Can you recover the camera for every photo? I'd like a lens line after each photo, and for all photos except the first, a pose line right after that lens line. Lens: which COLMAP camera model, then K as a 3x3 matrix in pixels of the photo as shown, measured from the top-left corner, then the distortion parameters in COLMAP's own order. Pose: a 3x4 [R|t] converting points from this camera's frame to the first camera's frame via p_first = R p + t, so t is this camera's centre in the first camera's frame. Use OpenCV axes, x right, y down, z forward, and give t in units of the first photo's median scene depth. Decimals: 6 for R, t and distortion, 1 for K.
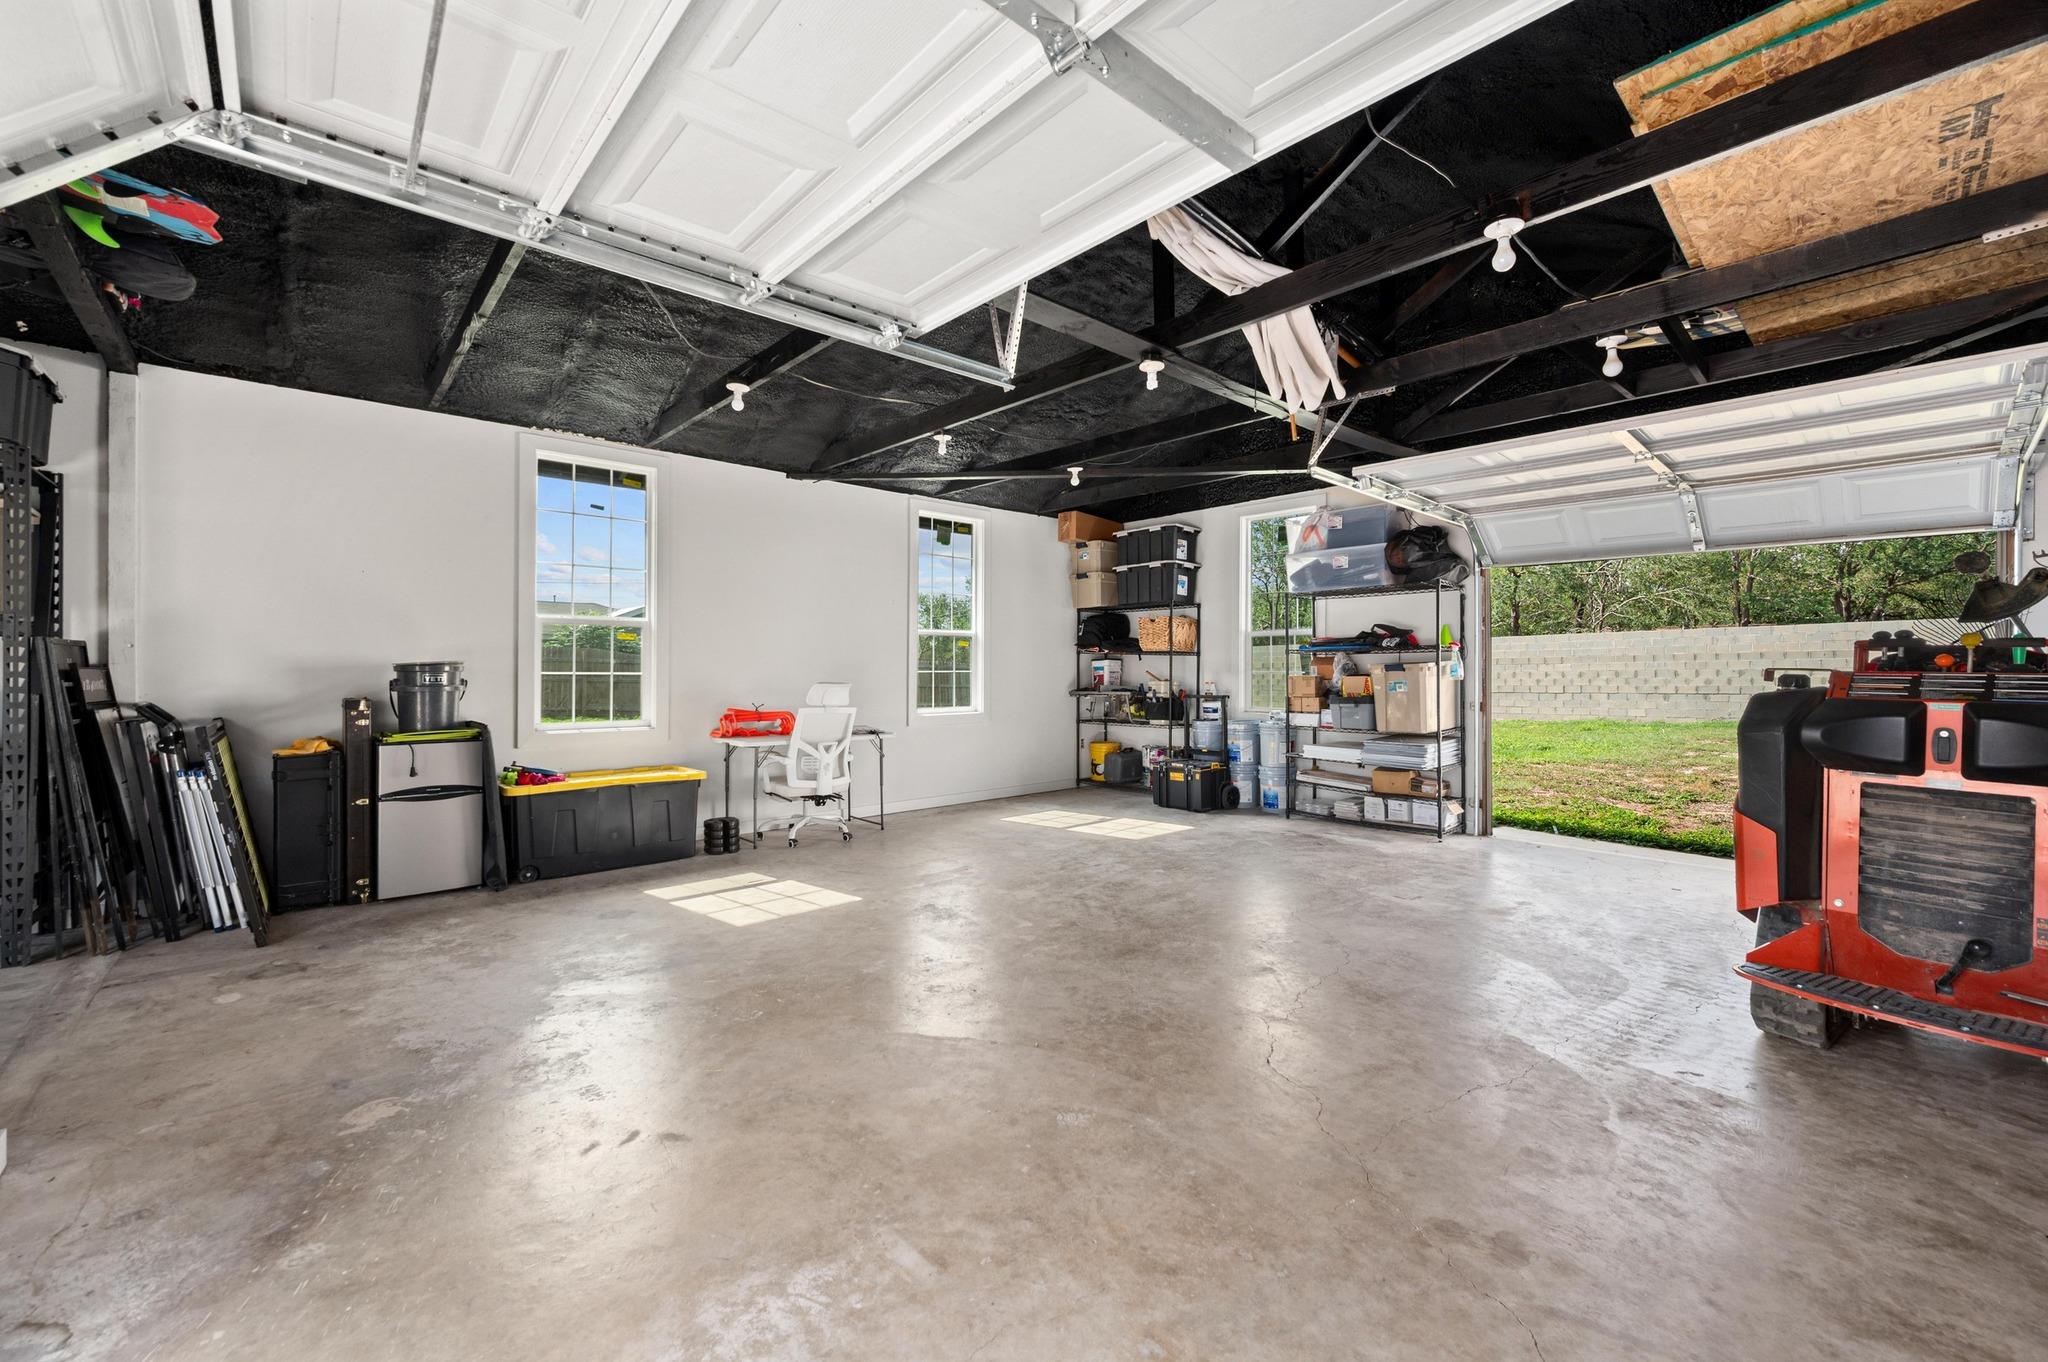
lens RADIAL K [[807.8, 0, 1021.1], [0, 807.8, 671.1], [0, 0, 1]] dist [-0.000676, -0.001227]
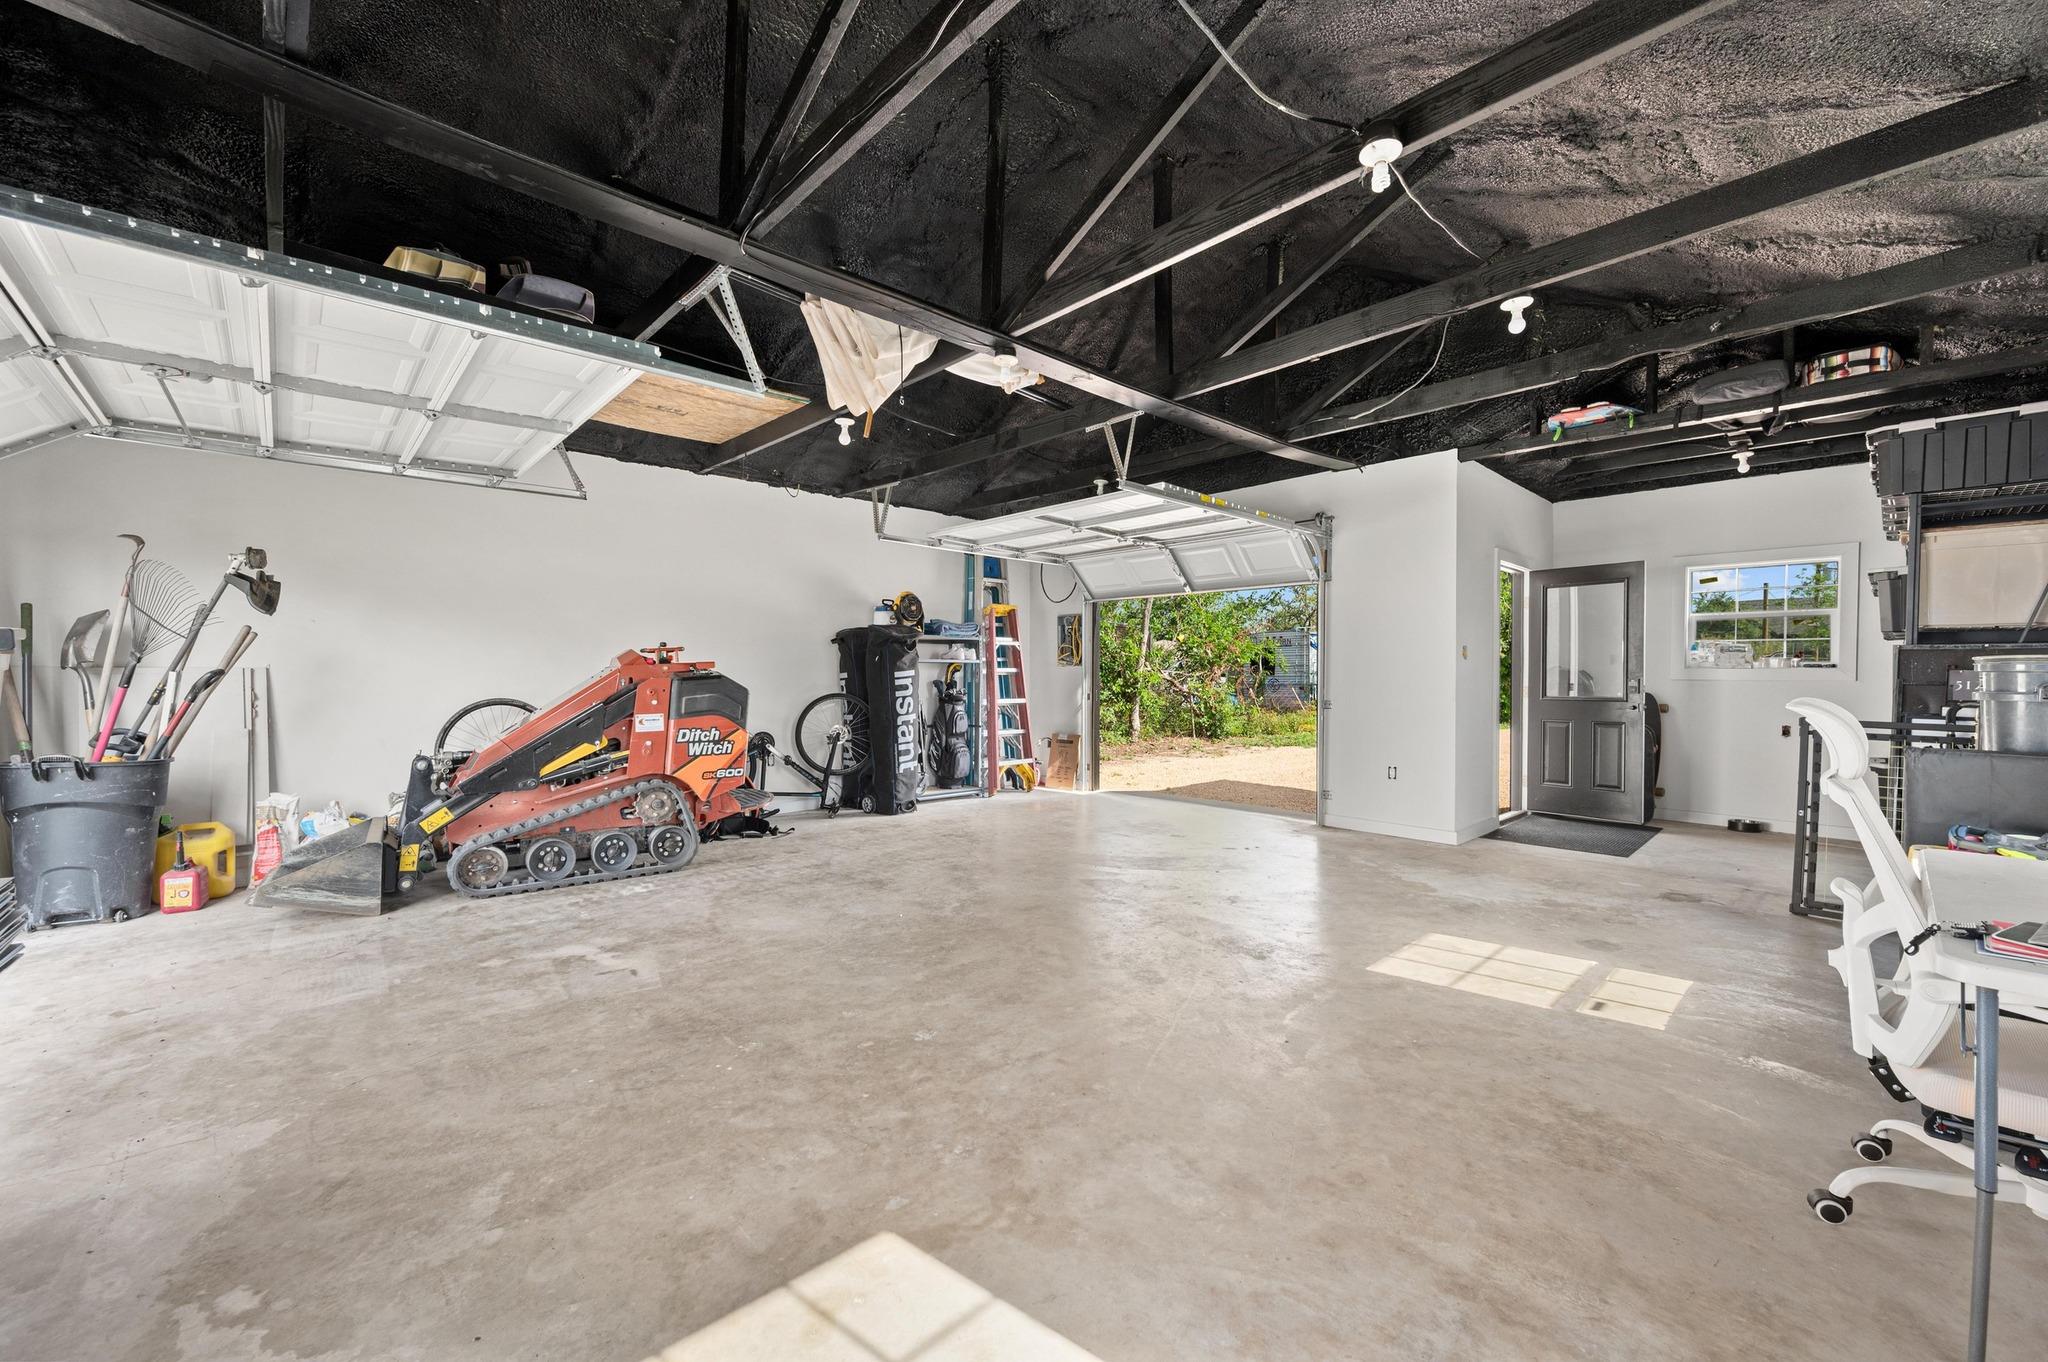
lens RADIAL K [[807.8, 0, 1028.3], [0, 807.8, 684.2], [0, 0, 1]] dist [-0.000676, -0.001227]
pose [[-0.999906, -0.005777, -0.012451, 0.134101], [-0.006021, 0.999789, 0.019644, 0.004602], [0.012335, 0.019717, -0.999730, 1.875738]]
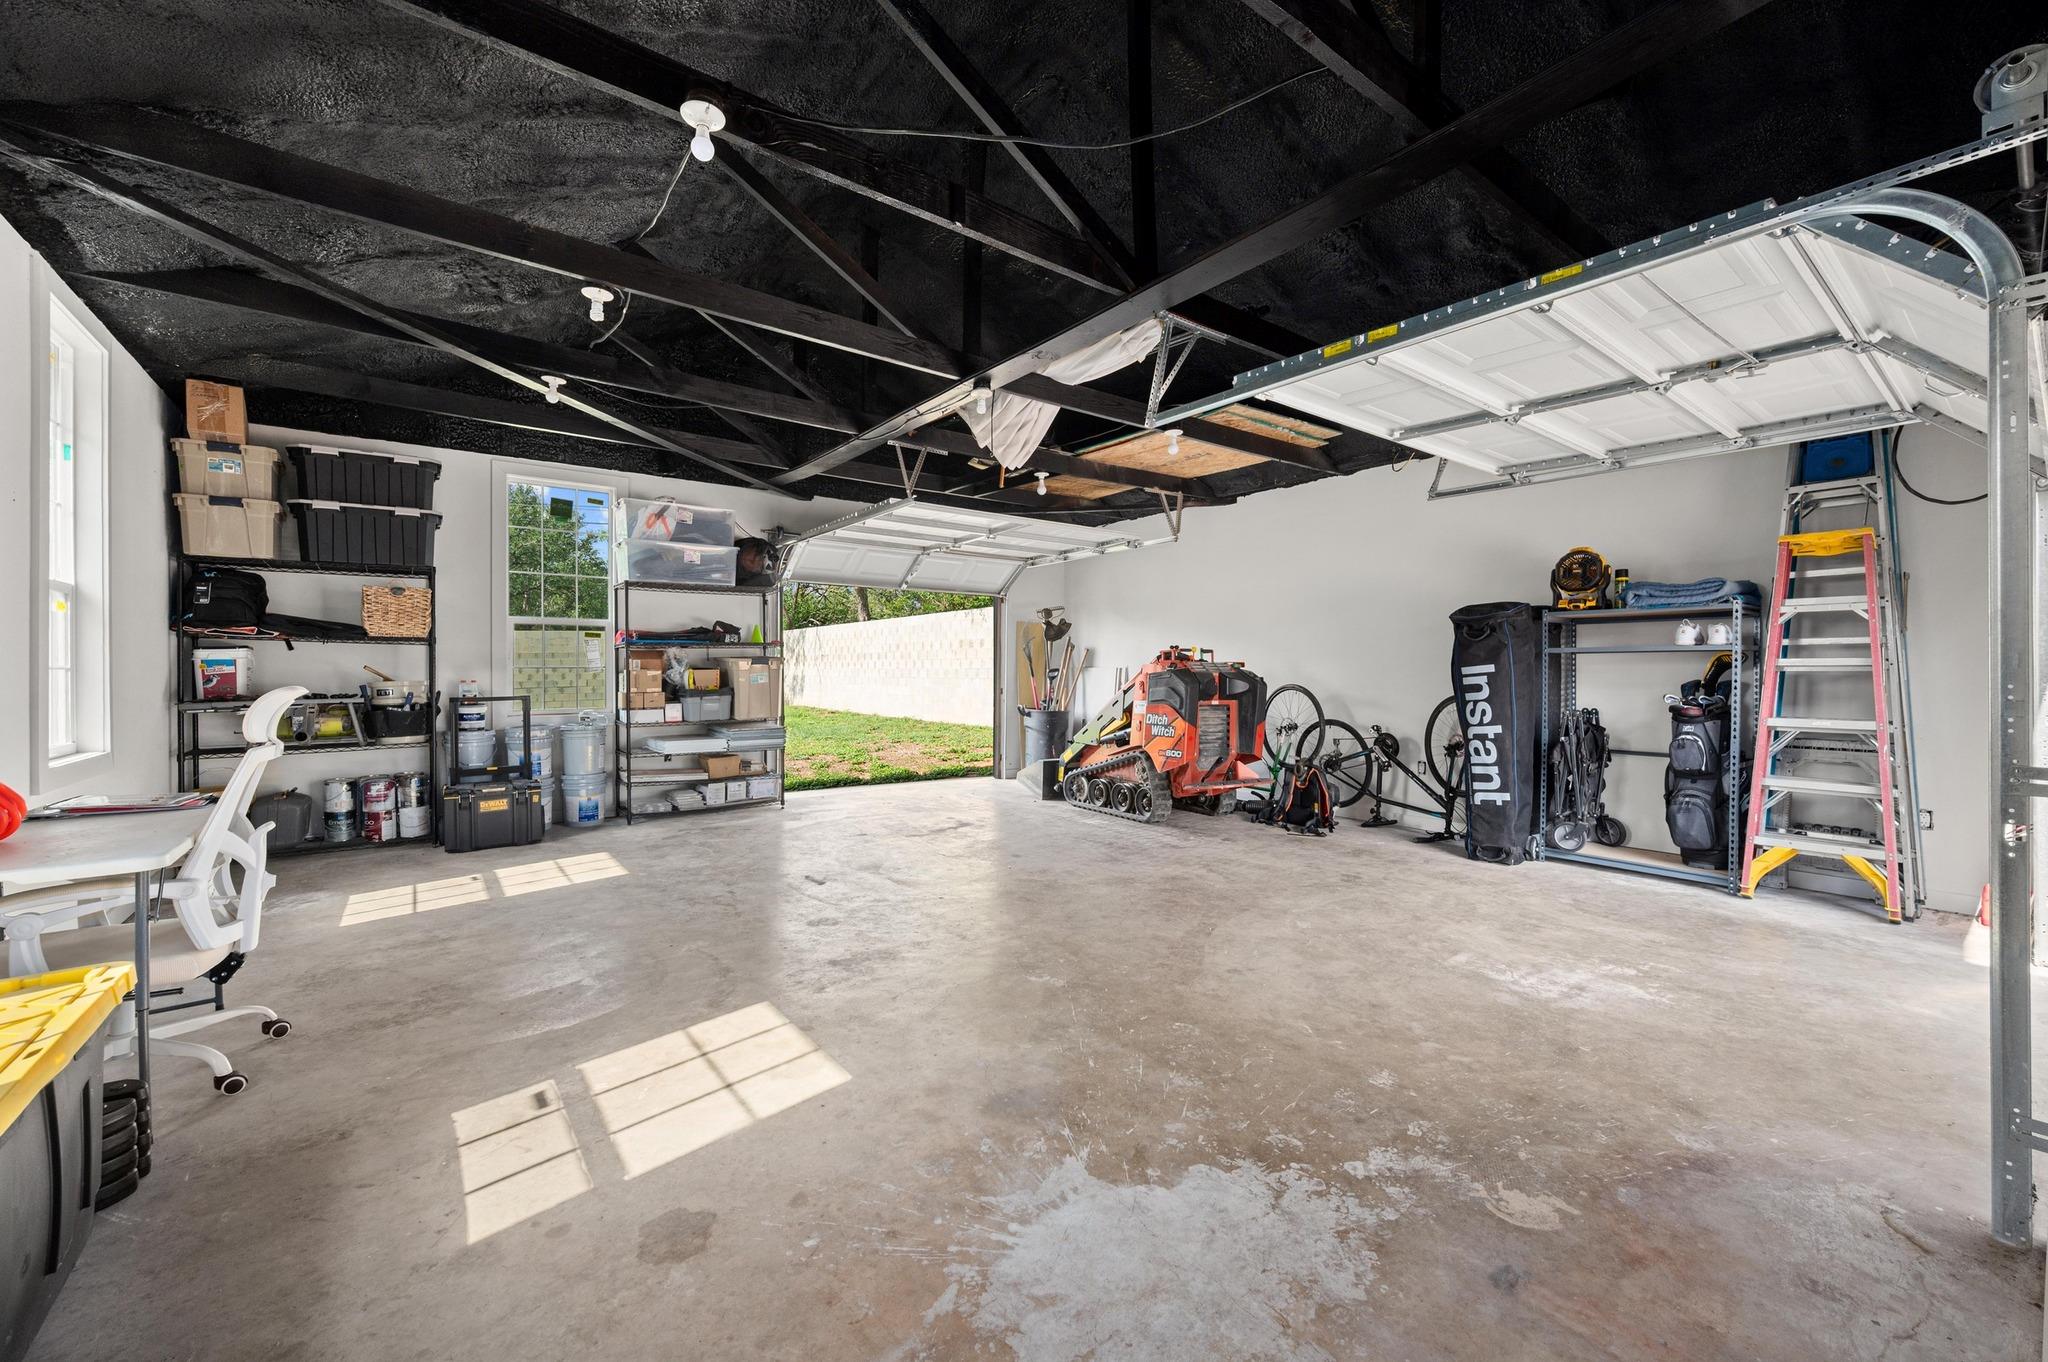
lens RADIAL K [[807.8, 0, 1016.6], [0, 807.8, 670.3], [0, 0, 1]] dist [-0.000676, -0.001227]
pose [[0.086845, -0.004250, 0.996213, -0.906493], [0.006719, 0.999971, 0.003680, 0.009271], [-0.996199, 0.006374, 0.086871, 0.792746]]
